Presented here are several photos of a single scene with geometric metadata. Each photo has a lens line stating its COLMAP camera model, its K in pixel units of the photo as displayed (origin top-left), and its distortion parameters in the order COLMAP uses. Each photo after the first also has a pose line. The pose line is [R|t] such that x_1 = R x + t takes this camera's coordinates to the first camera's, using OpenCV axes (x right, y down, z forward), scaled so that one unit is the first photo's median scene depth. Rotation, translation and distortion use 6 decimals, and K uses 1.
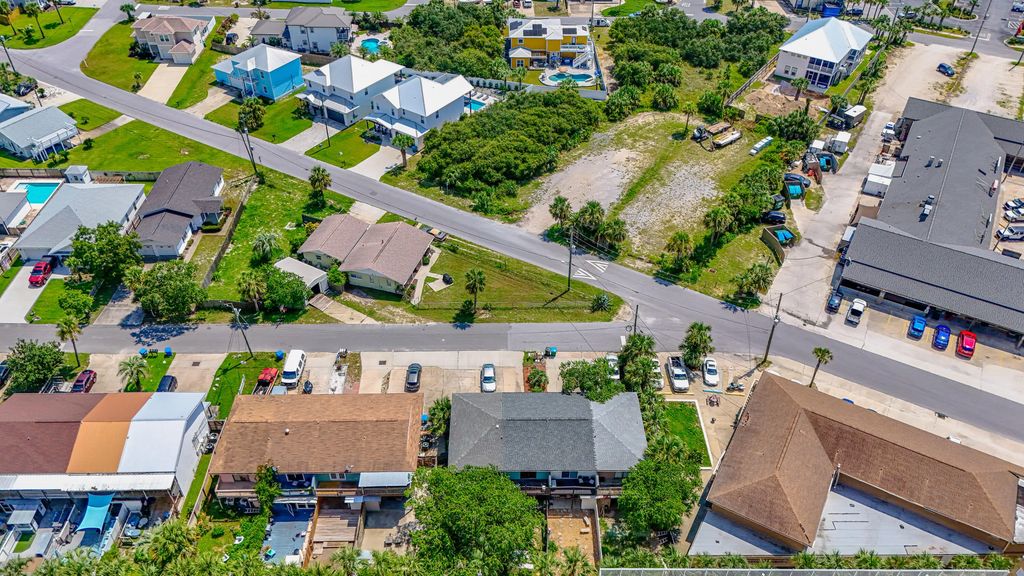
lens RADIAL K [[759.0, 0, 512.0], [0, 759.0, 288.0], [0, 0, 1]] dist [0.064846, -0.055134]
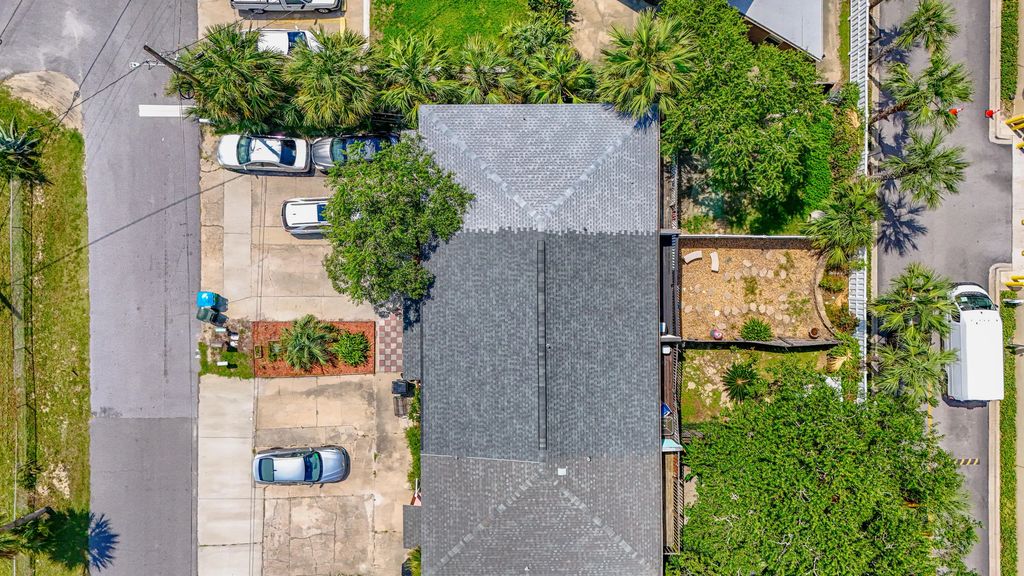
lens RADIAL K [[759.0, 0, 512.0], [0, 759.0, 288.0], [0, 0, 1]] dist [0.064846, -0.055134]
pose [[0.014376, -0.999867, -0.007762, 0.052356], [0.631436, 0.003059, 0.775422, -0.094703], [-0.775295, -0.016049, 0.631395, 0.507652]]
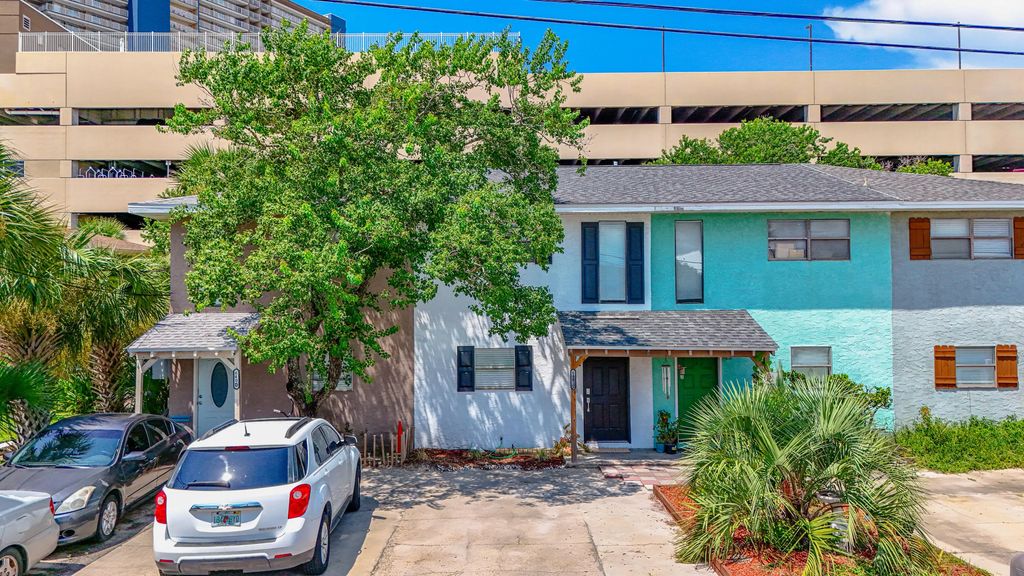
lens RADIAL K [[759.0, 0, 512.0], [0, 759.0, 288.0], [0, 0, 1]] dist [0.064846, -0.055134]
pose [[-1.000000, -0.000383, -0.000044, 0.053901], [-0.000328, 0.786185, 0.617991, 0.029709], [-0.000202, 0.617991, -0.786186, 0.810263]]
